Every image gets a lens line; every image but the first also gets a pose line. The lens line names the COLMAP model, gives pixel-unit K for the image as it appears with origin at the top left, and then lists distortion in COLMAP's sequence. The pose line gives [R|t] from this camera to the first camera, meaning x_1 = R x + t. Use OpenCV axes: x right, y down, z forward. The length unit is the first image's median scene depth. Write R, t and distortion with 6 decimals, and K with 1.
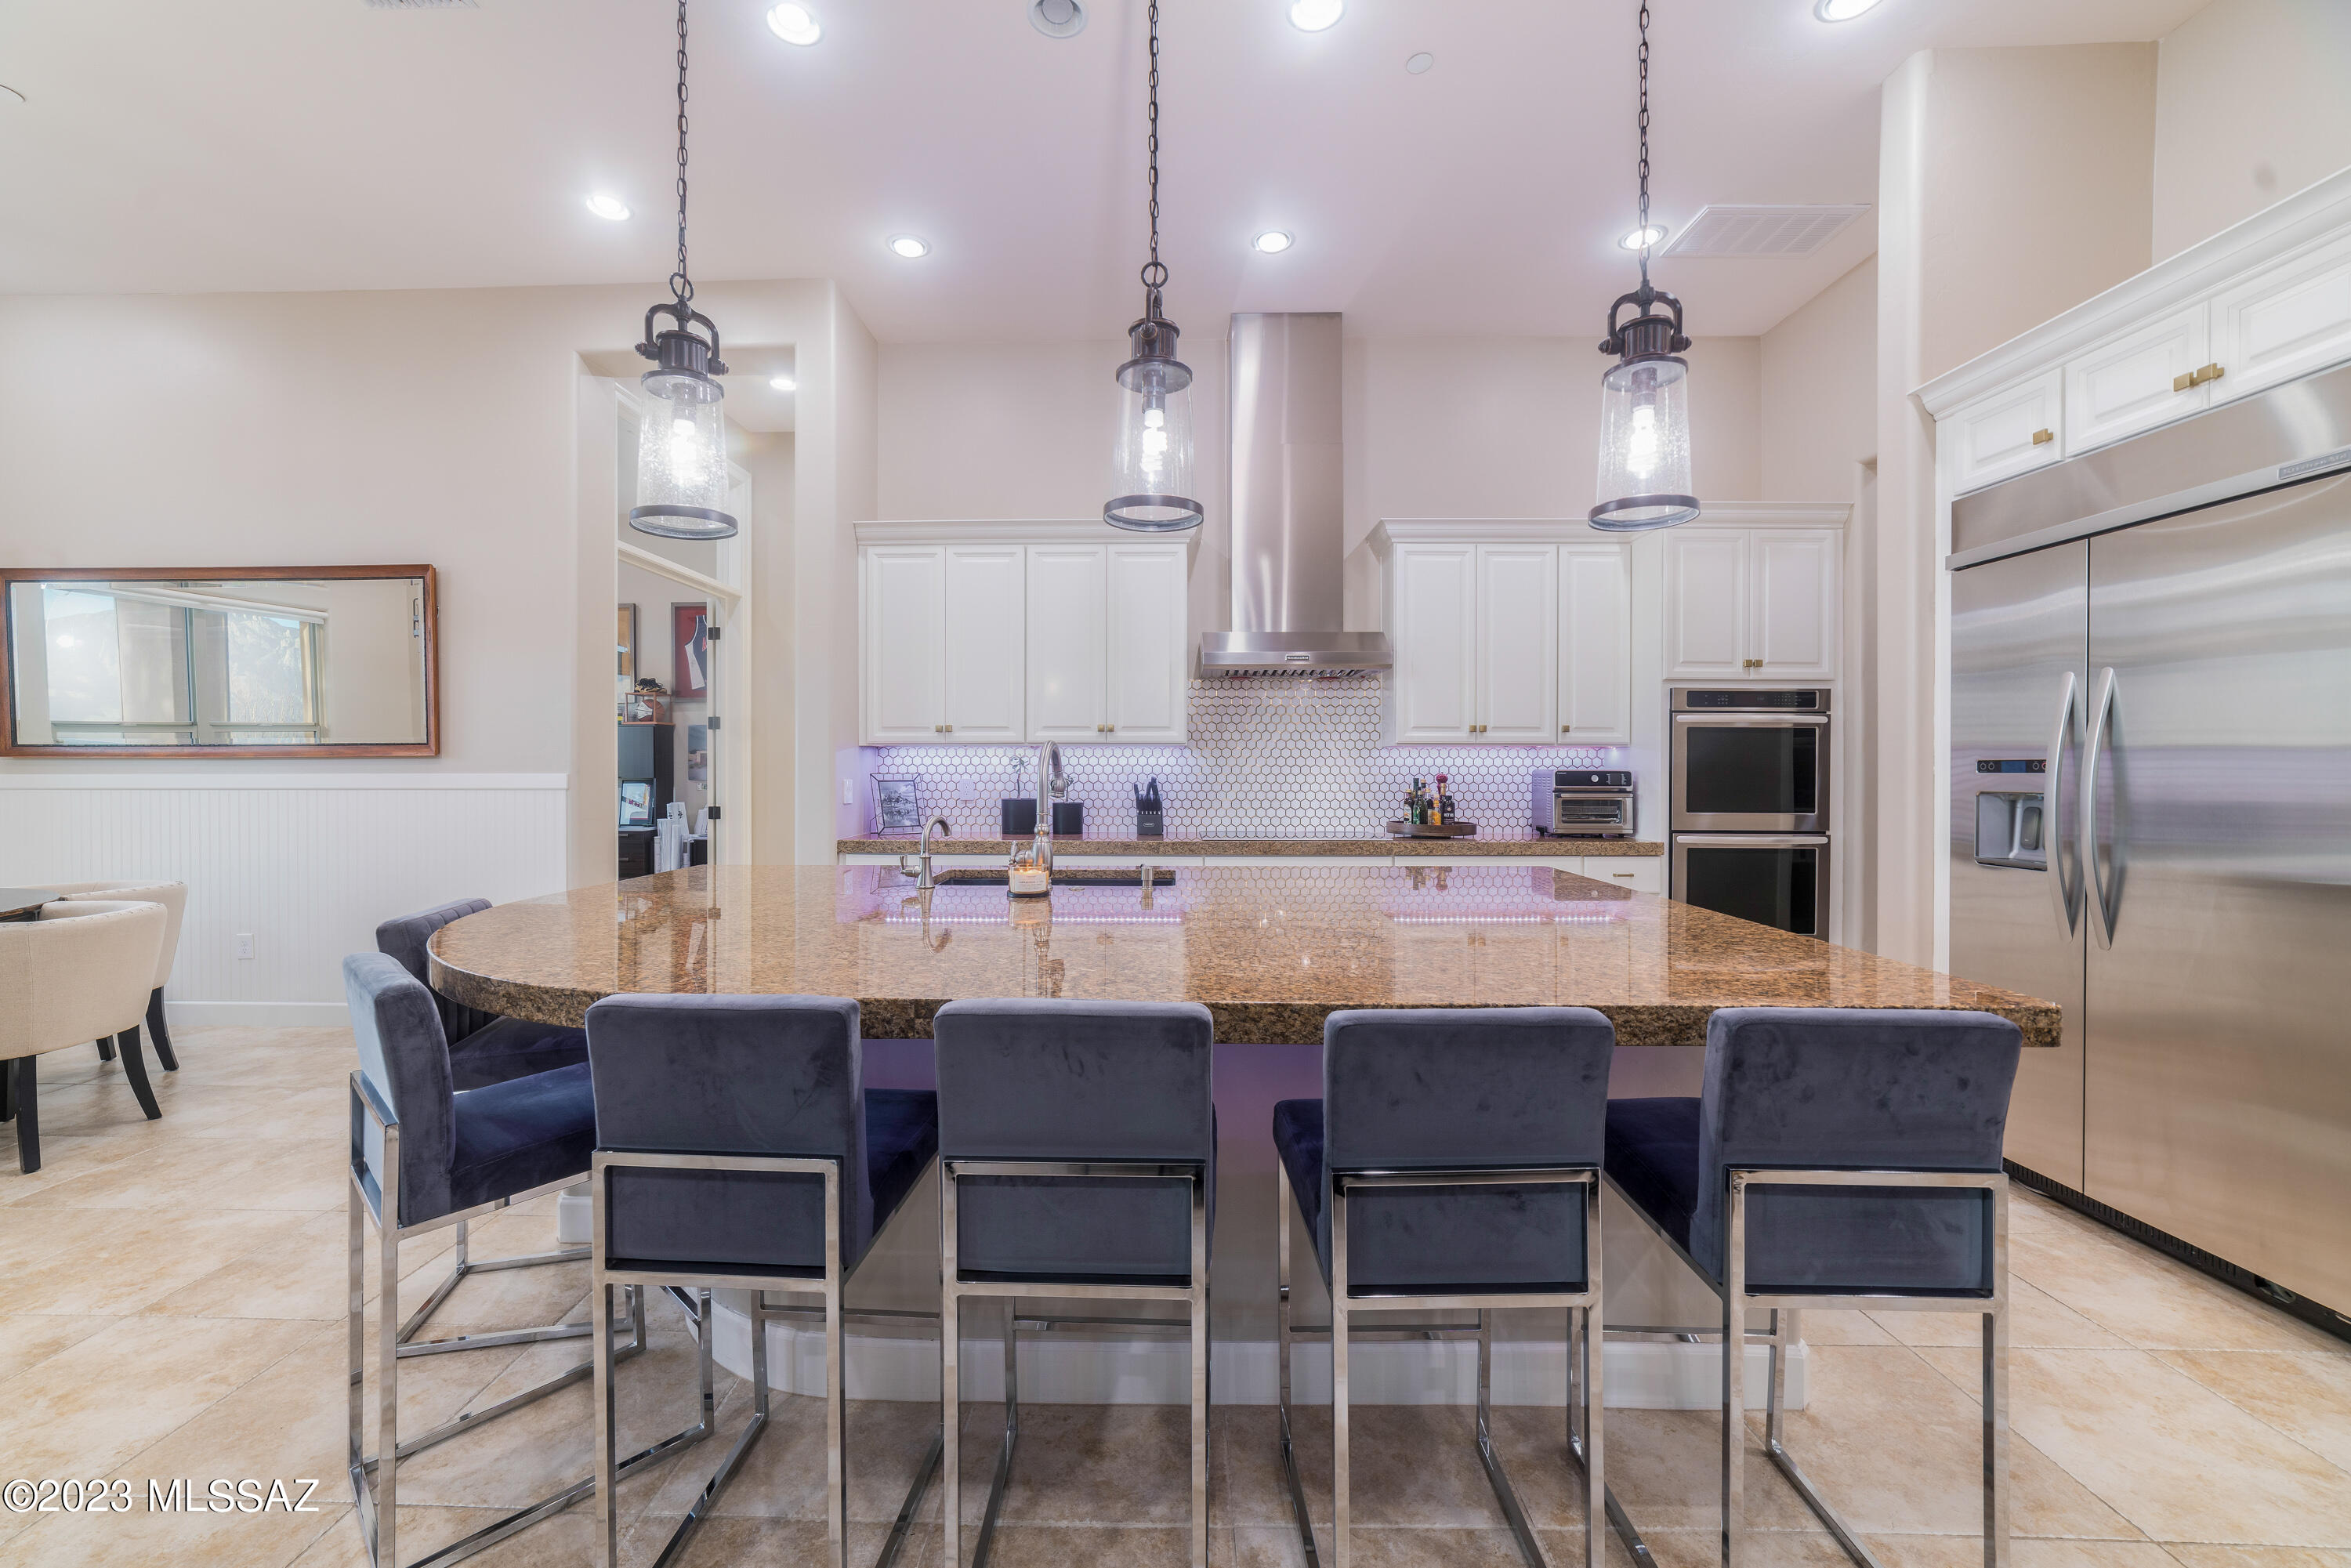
lens RADIAL K [[914.9, 0, 1163.8], [0, 914.9, 771.6], [0, 0, 1]] dist [-0.007757, 0.001144]
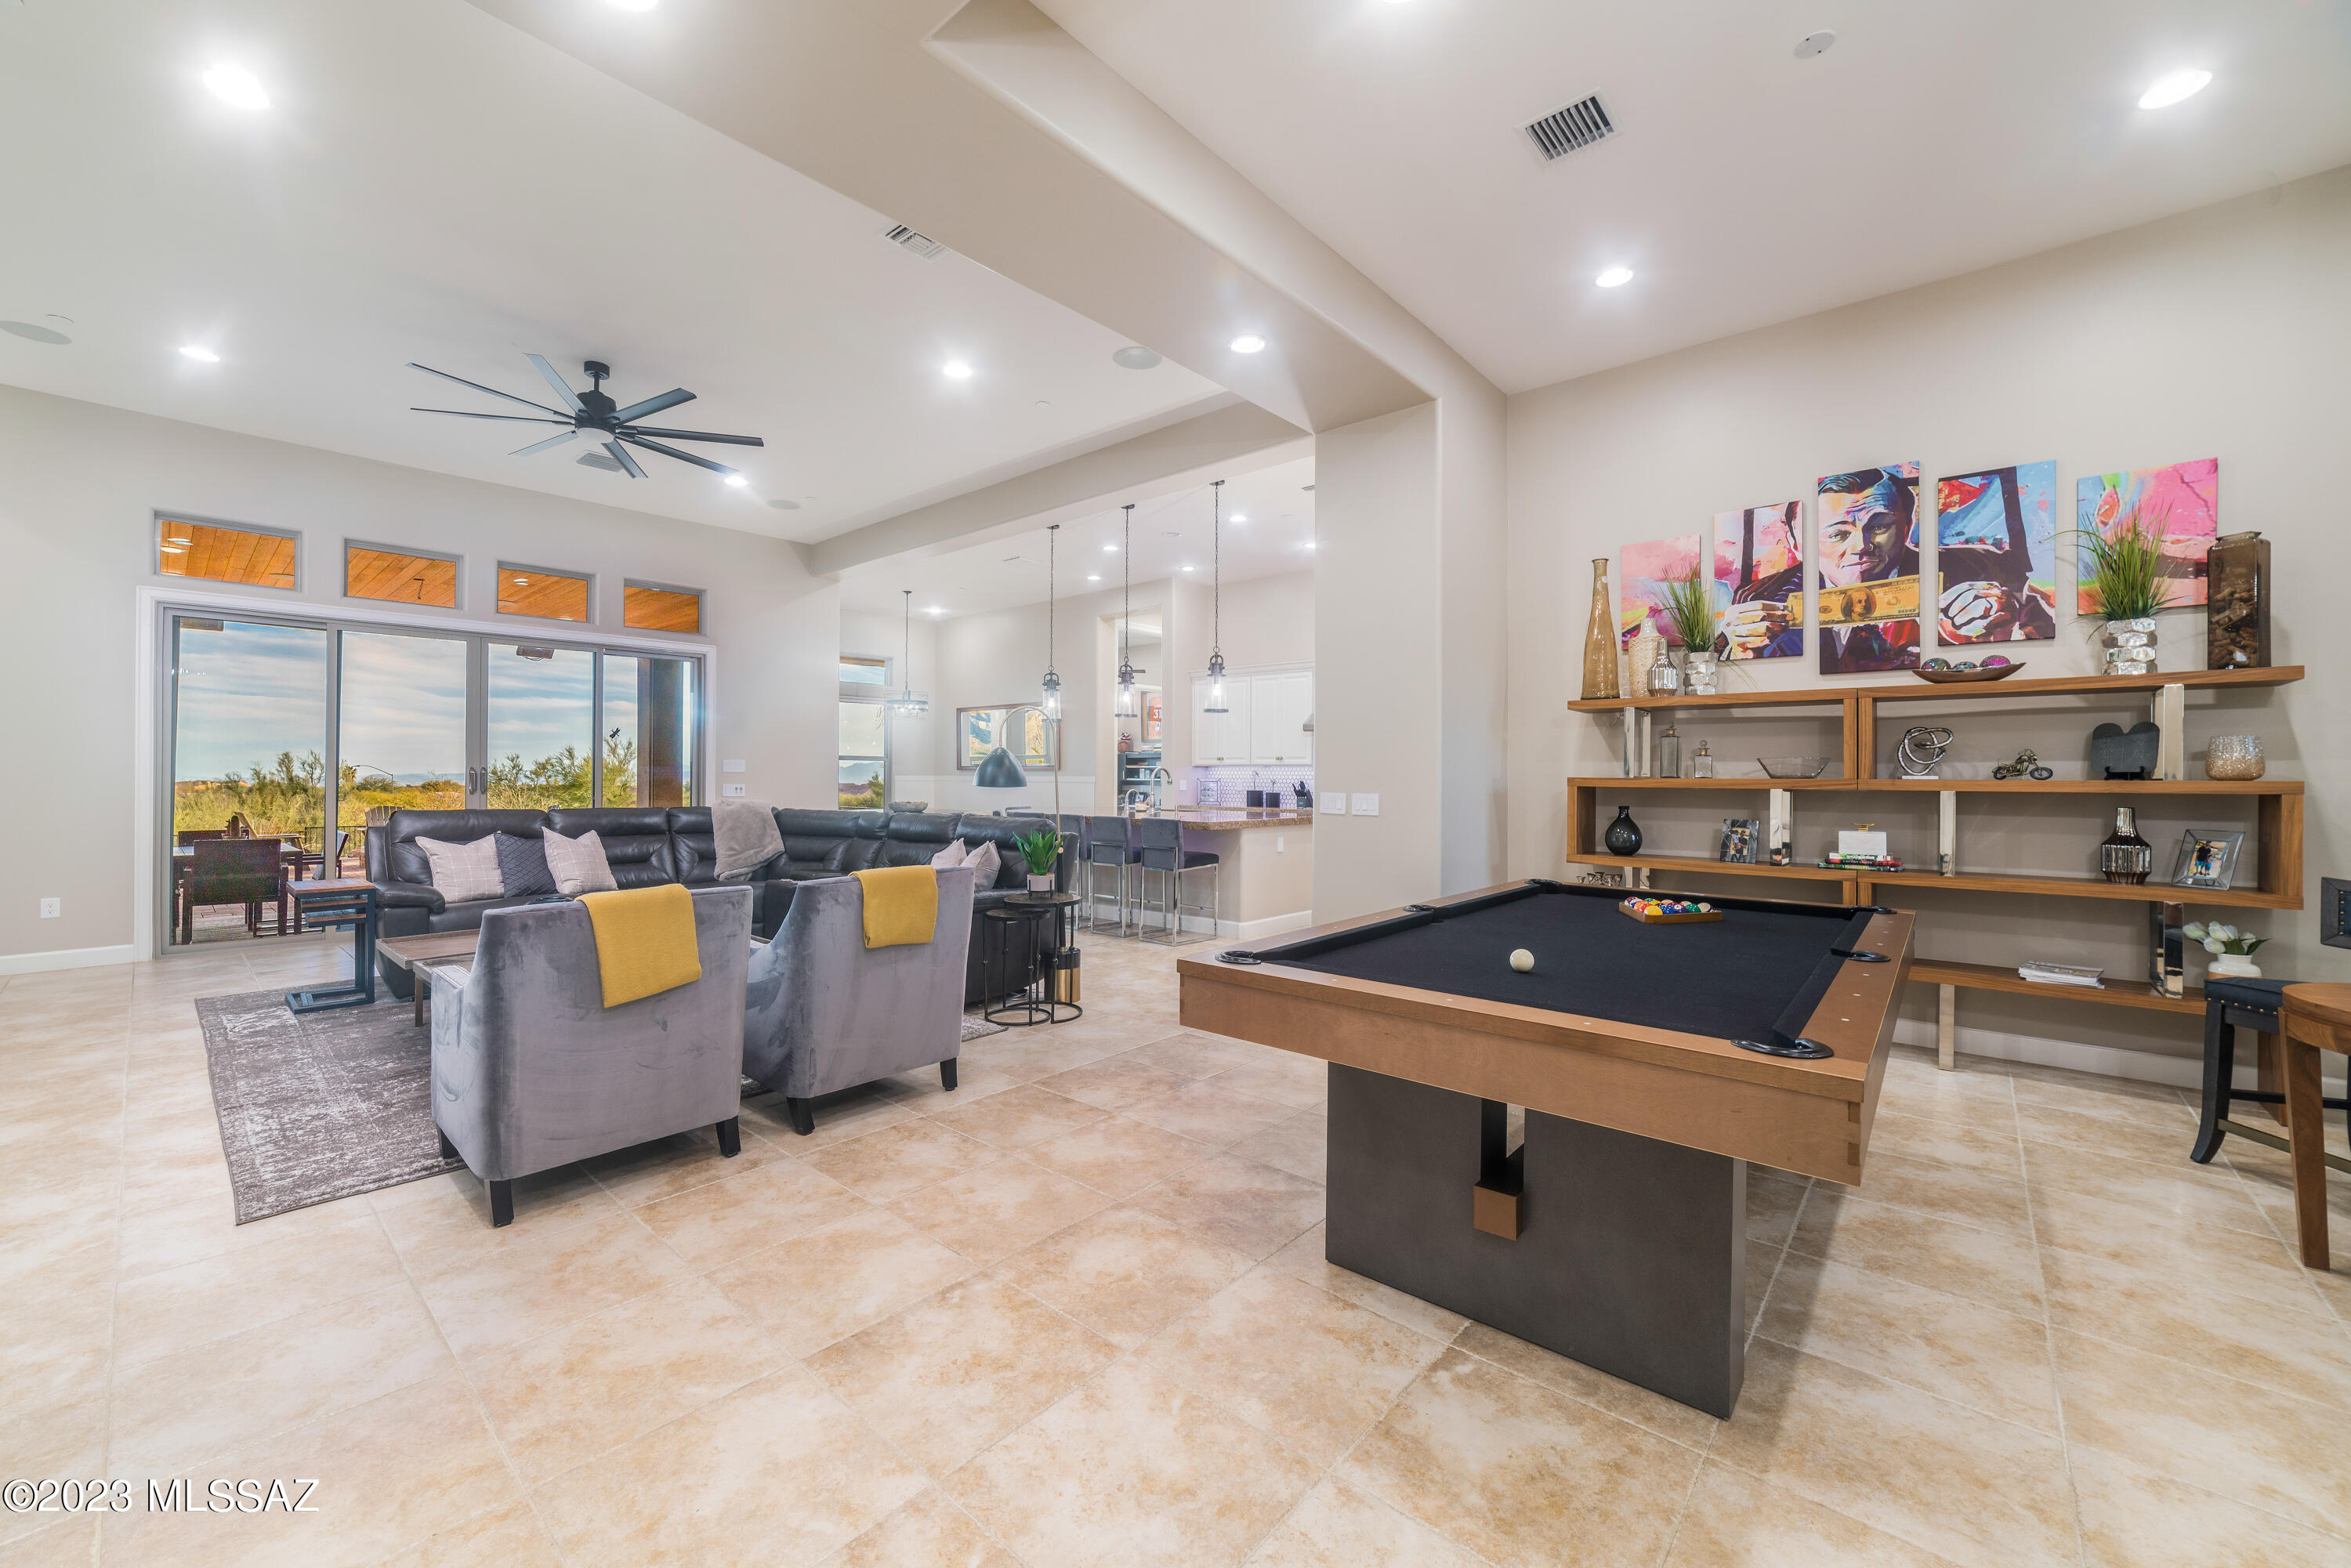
lens RADIAL K [[914.9, 0, 1168.9], [0, 914.9, 776.3], [0, 0, 1]] dist [-0.007757, 0.001144]
pose [[0.768621, 0.003589, -0.639695, 1.141139], [-0.009217, 0.999943, -0.005464, 0.010485], [0.639638, 0.010096, 0.768610, -0.879054]]
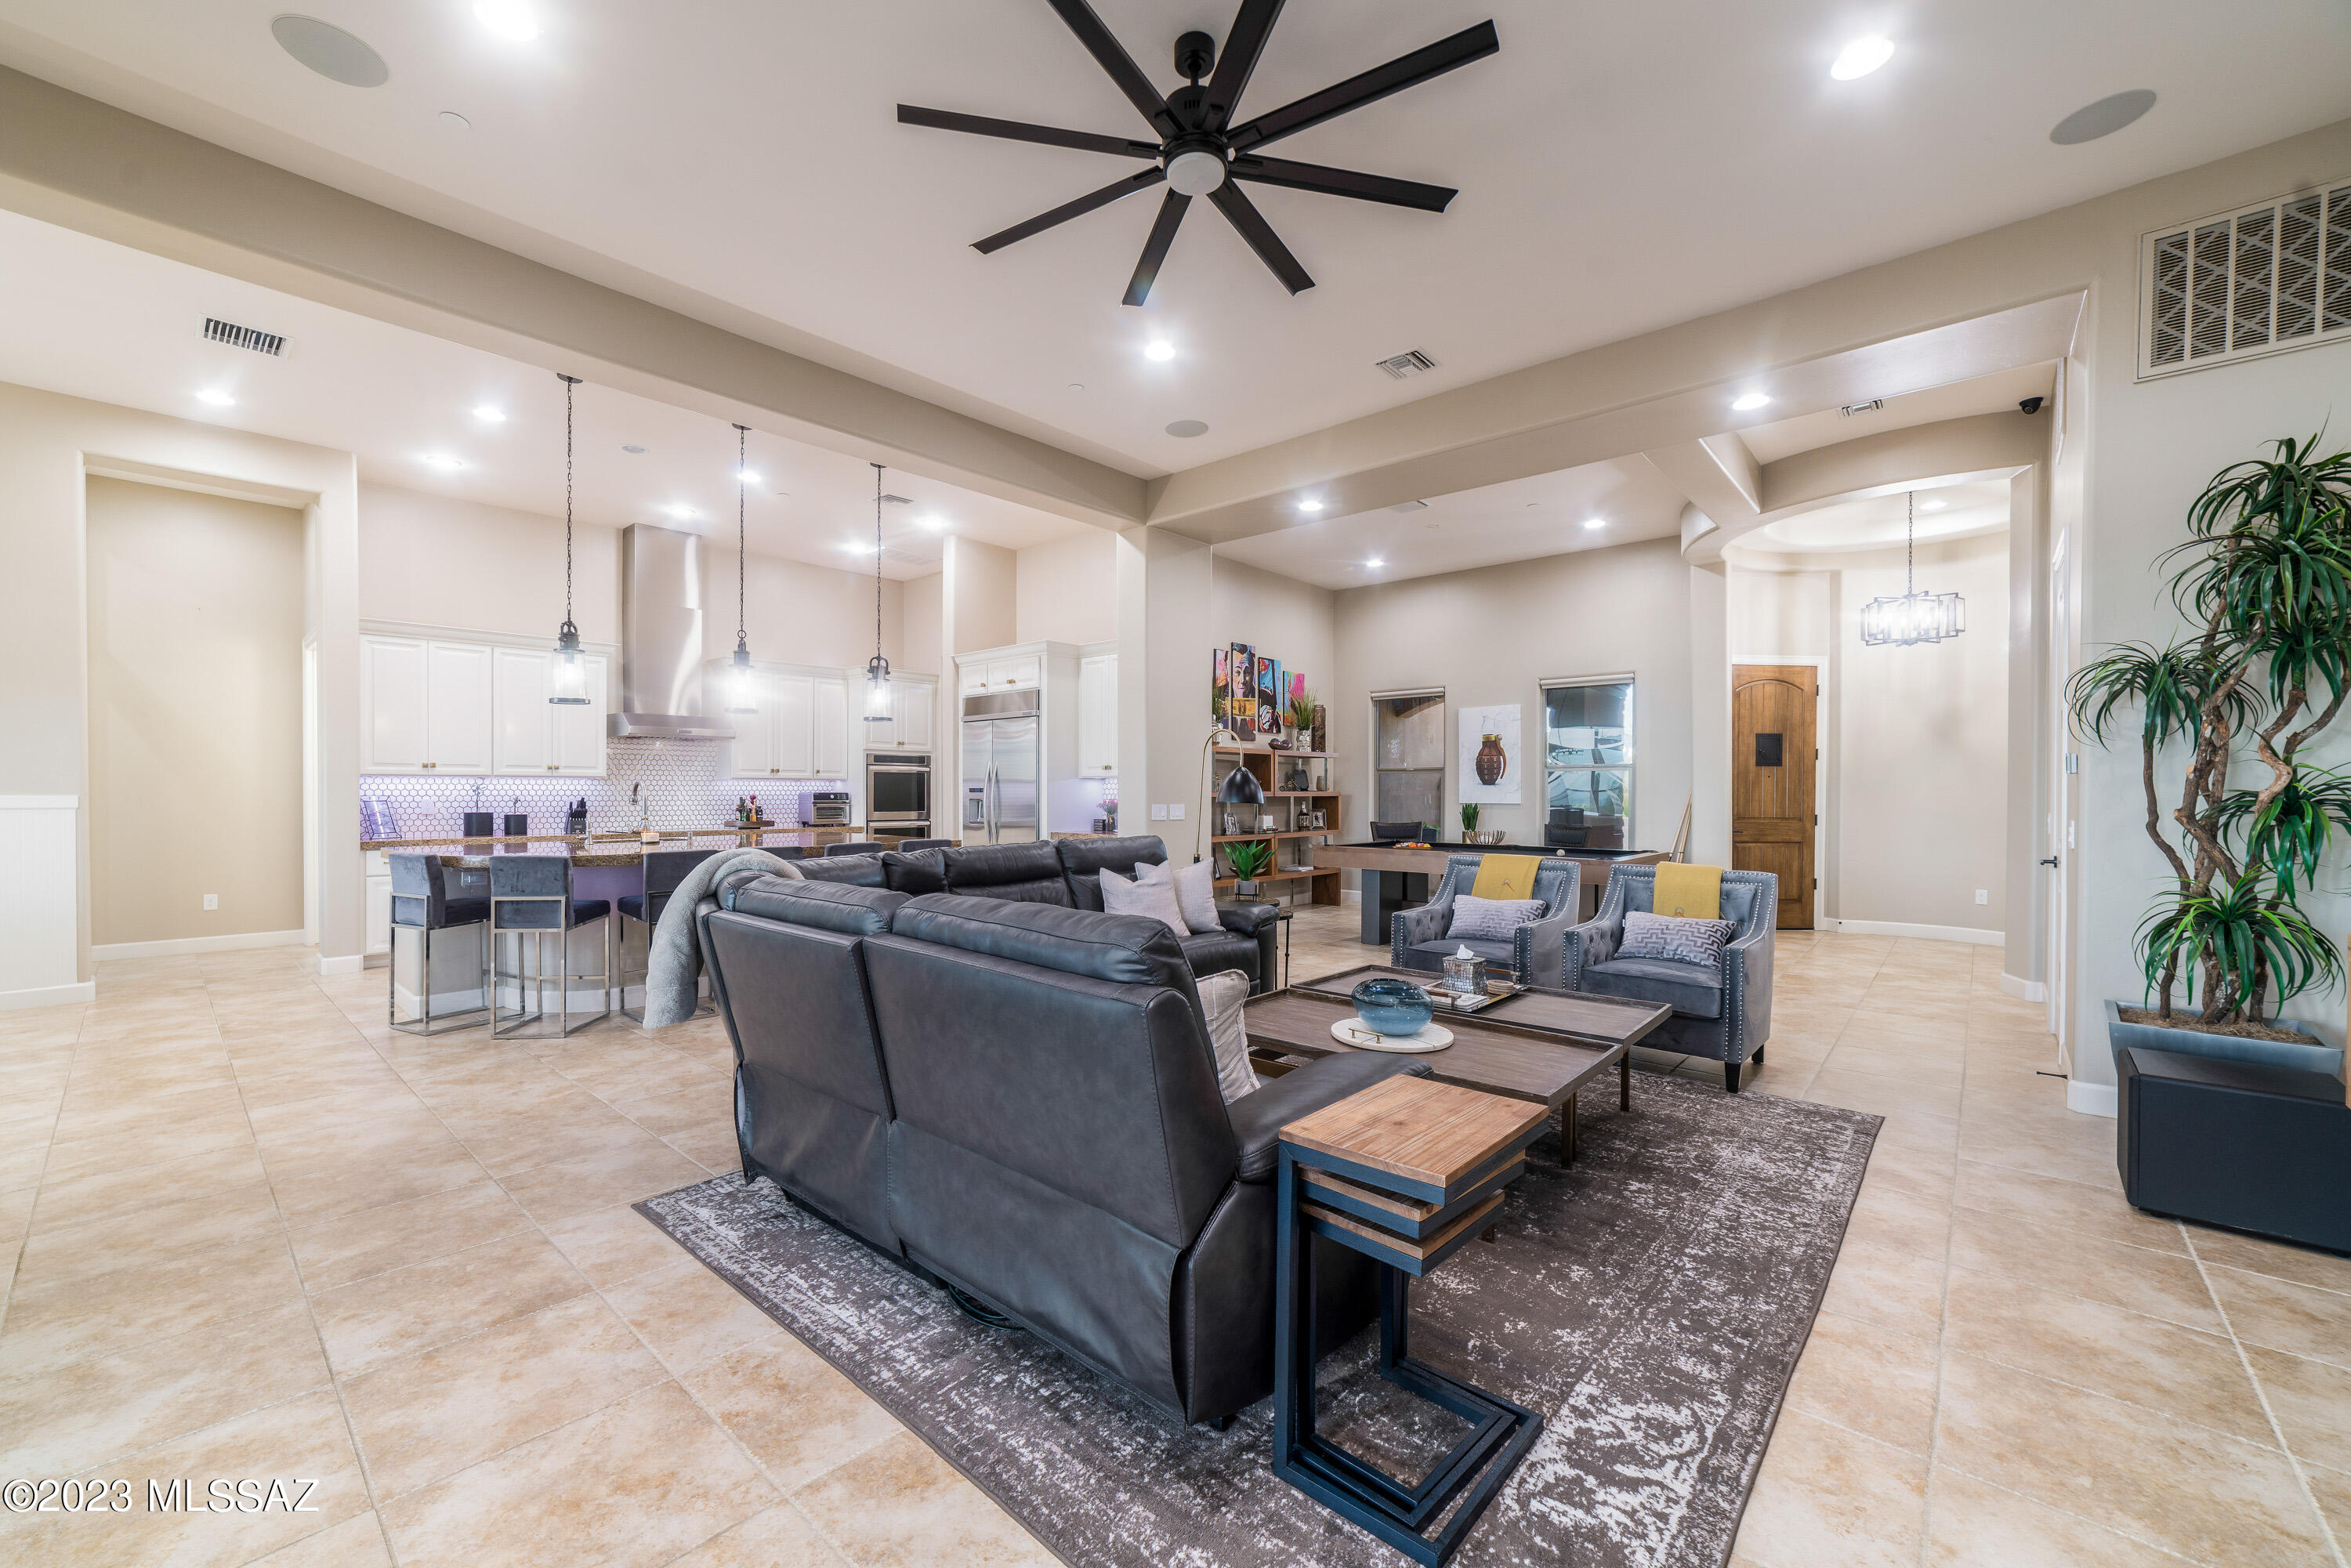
lens RADIAL K [[914.9, 0, 1160.3], [0, 914.9, 791.4], [0, 0, 1]] dist [-0.007757, 0.001144]
pose [[0.650061, -0.000772, 0.759882, -0.583797], [0.005988, 0.999974, -0.004107, 0.009152], [-0.759858, 0.007219, 0.650049, -0.851981]]
